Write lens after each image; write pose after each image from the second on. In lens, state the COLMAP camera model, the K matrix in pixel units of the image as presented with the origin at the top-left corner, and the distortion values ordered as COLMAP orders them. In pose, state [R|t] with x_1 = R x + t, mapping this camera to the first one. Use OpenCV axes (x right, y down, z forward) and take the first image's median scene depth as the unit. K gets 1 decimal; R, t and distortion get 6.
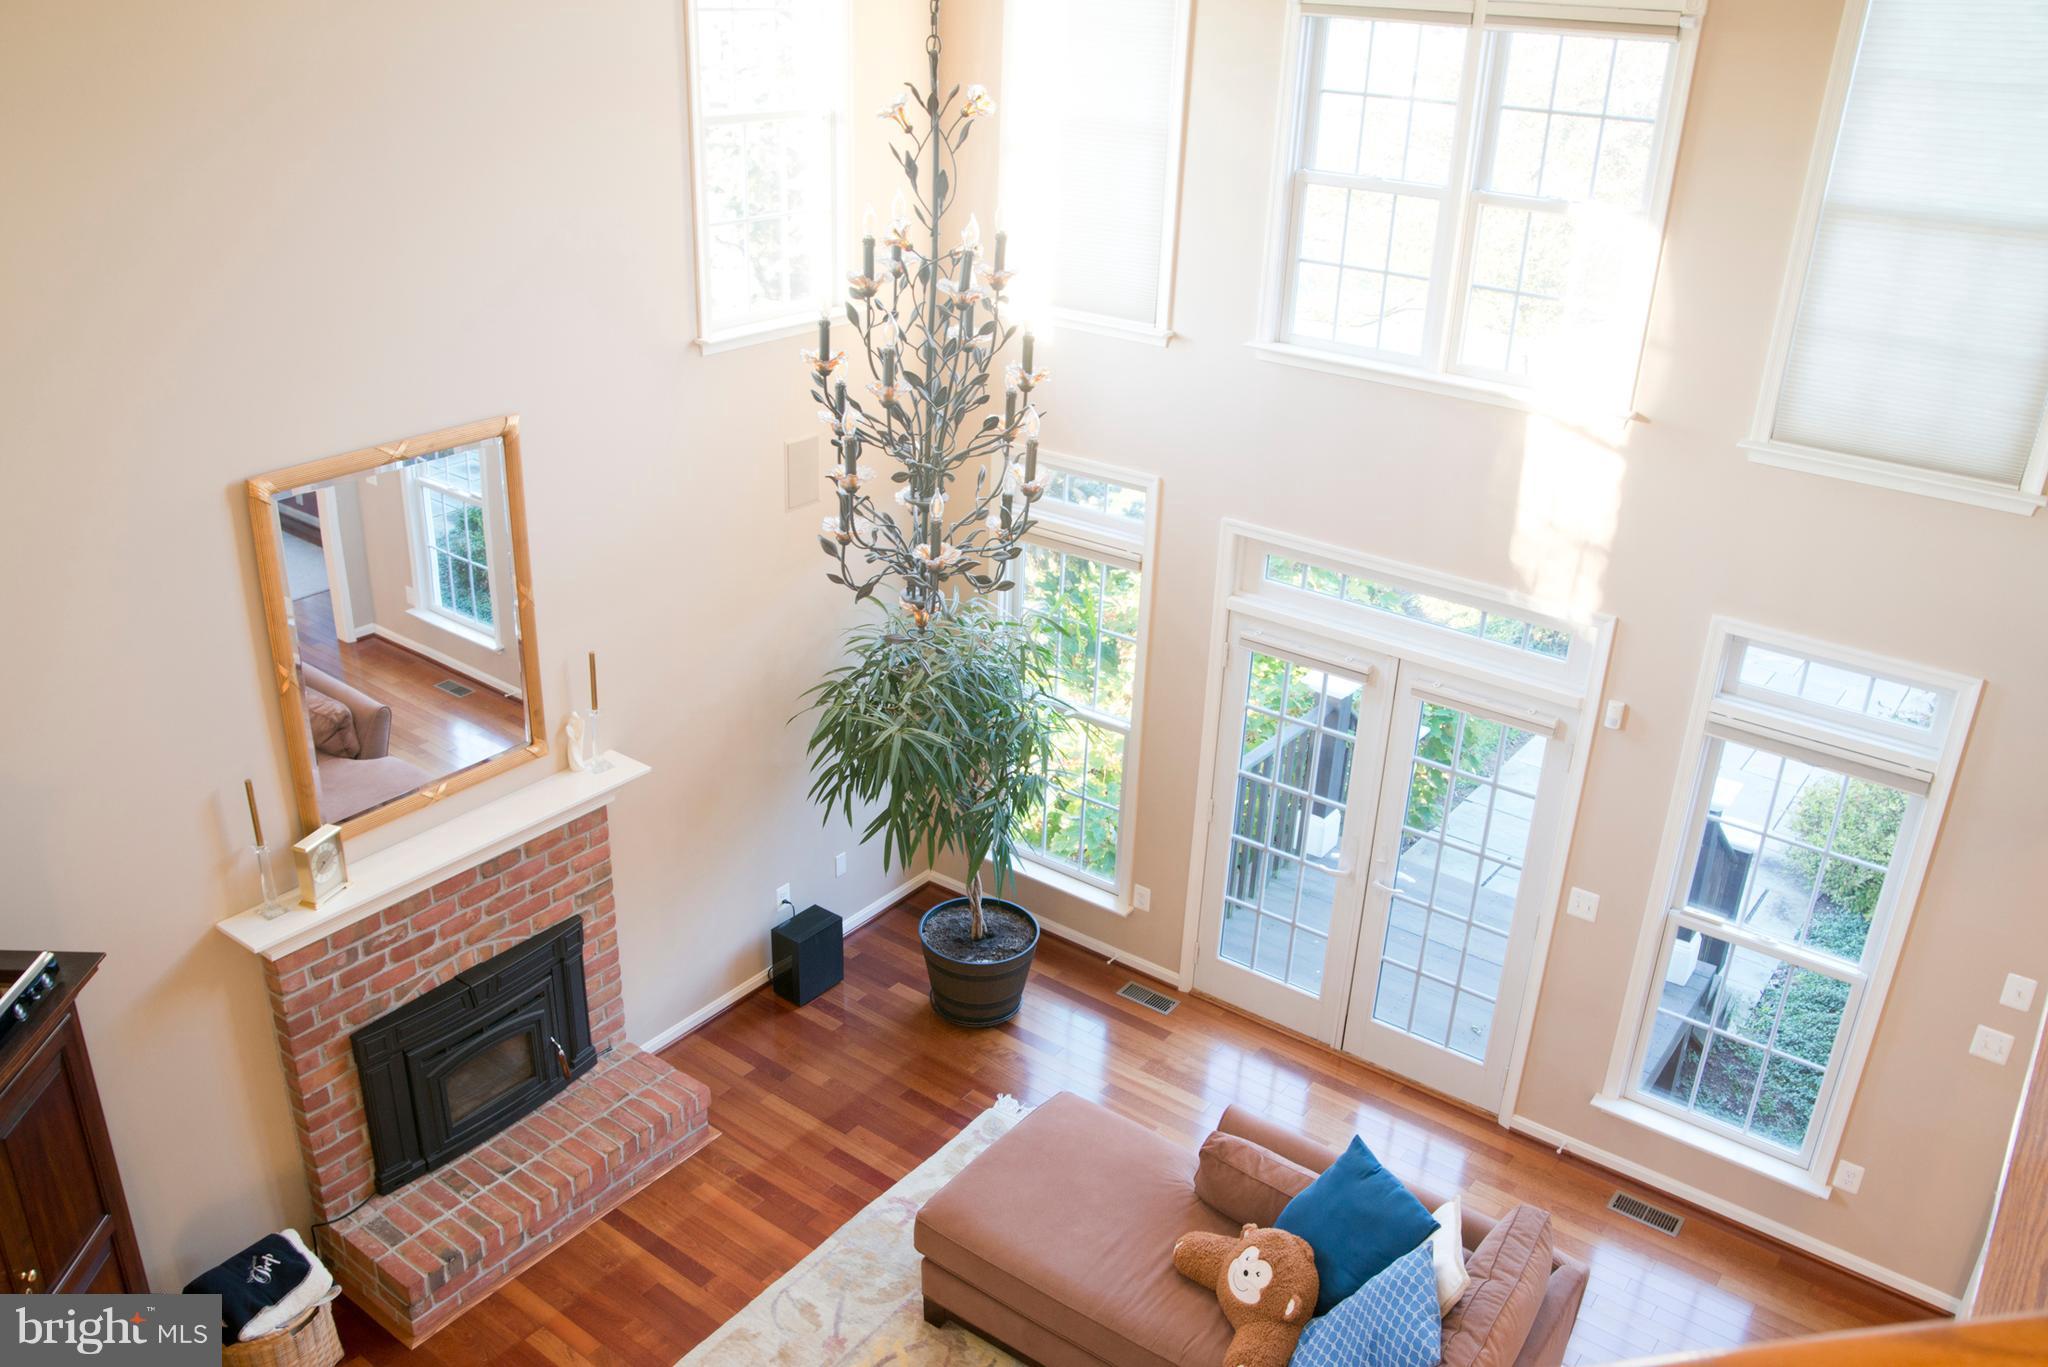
lens RADIAL K [[1634.0, 0, 1023.3], [0, 1634.0, 687.4], [0, 0, 1]] dist [-0.028225, -0.001967]
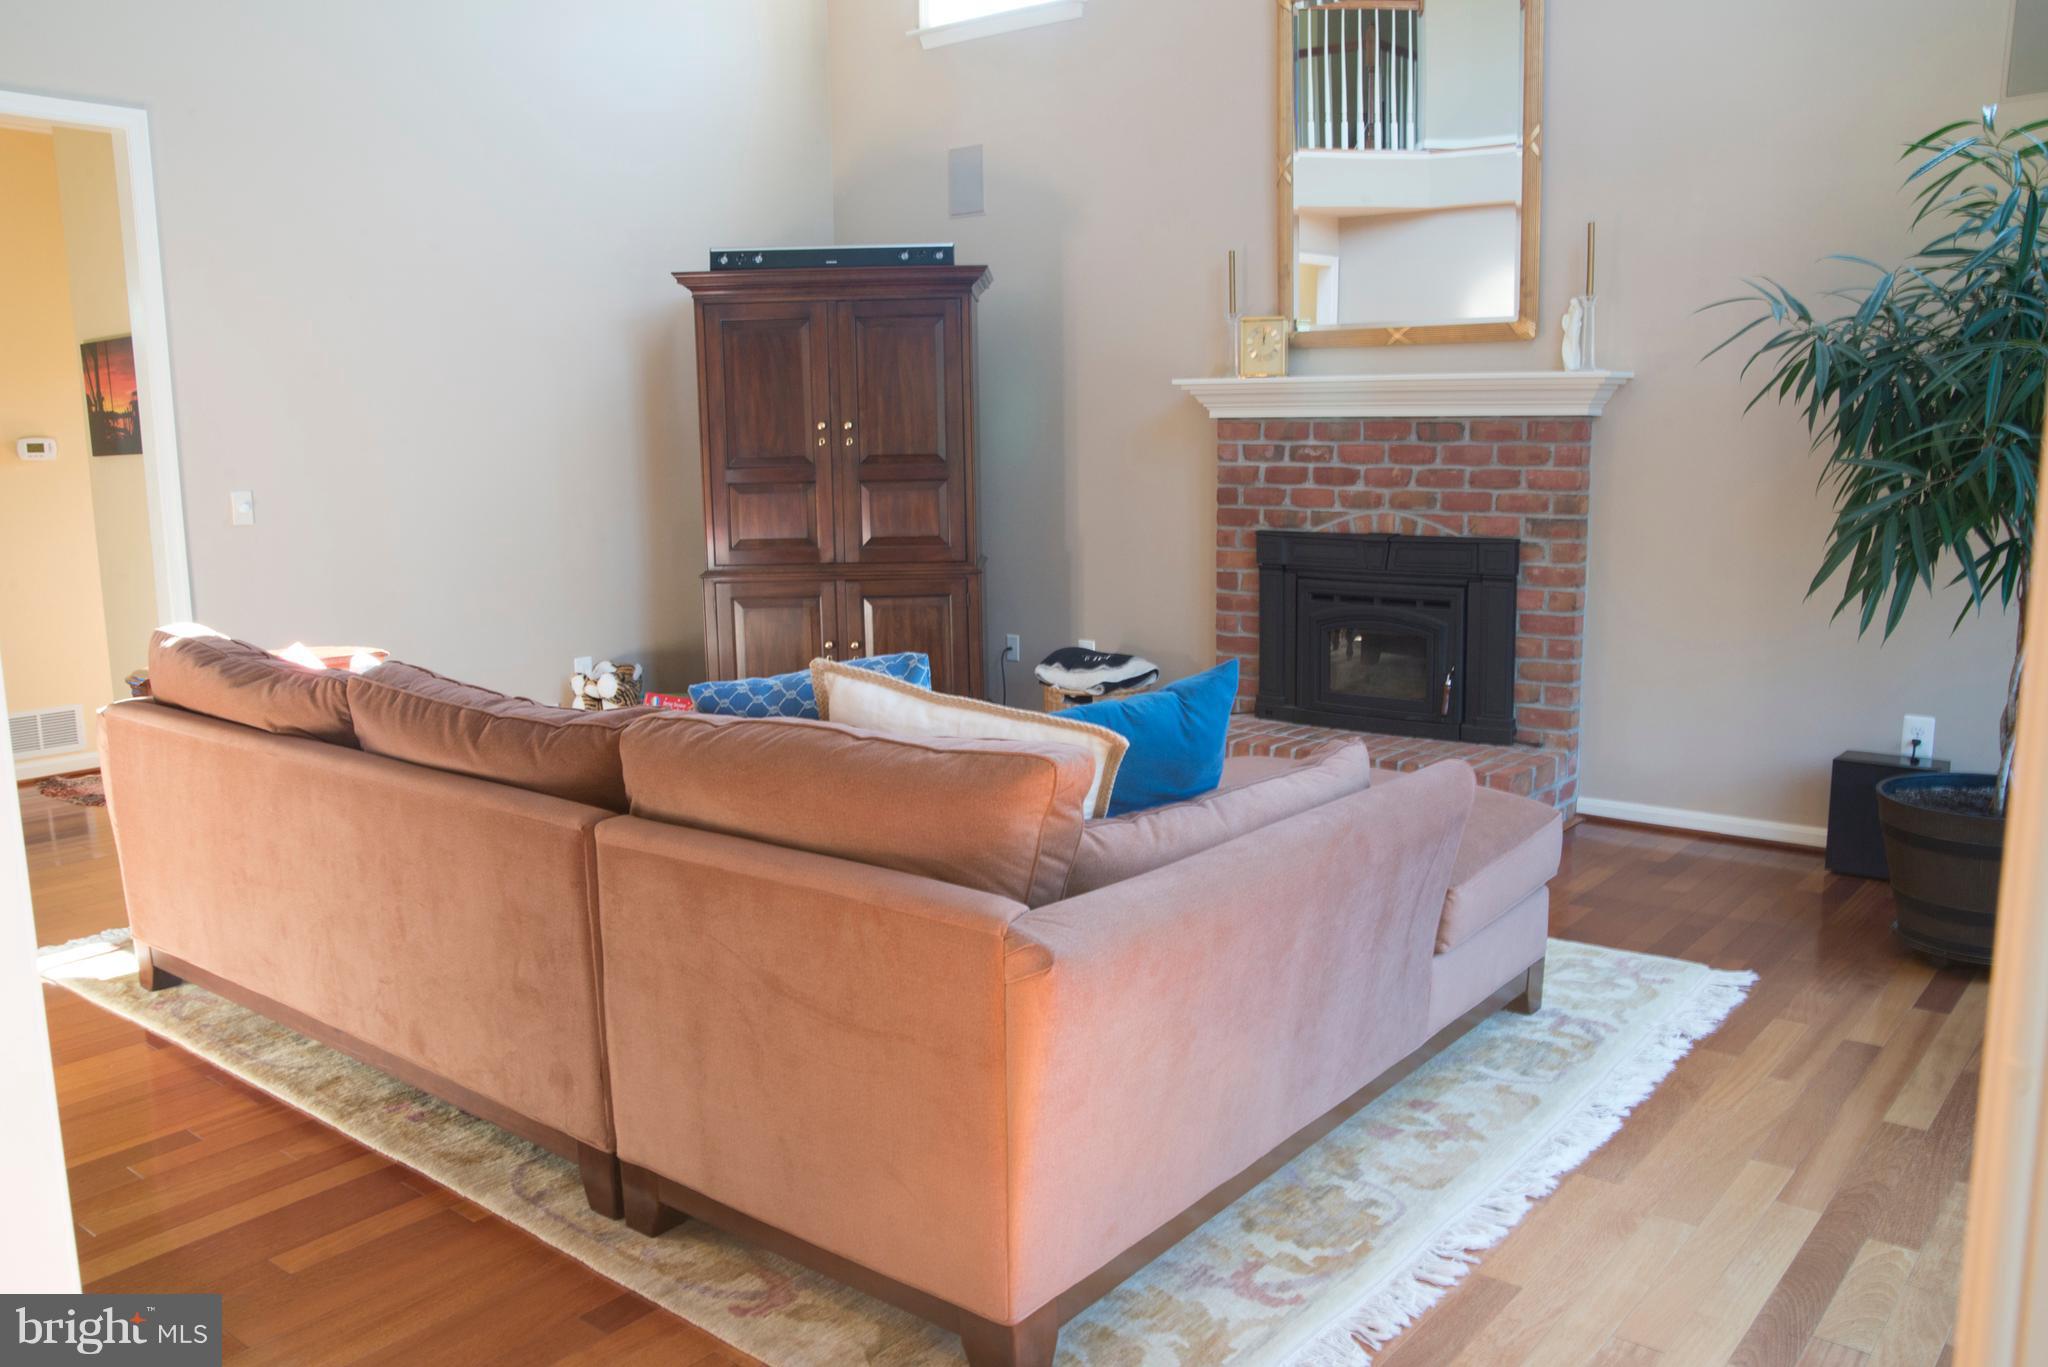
lens RADIAL K [[1634.0, 0, 1025.3], [0, 1634.0, 679.6], [0, 0, 1]] dist [-0.028225, -0.001967]
pose [[-0.048655, 0.124125, -0.991073, 0.656843], [-0.396169, 0.908461, 0.133227, 0.214748], [0.916887, 0.399115, 0.004973, 0.862941]]
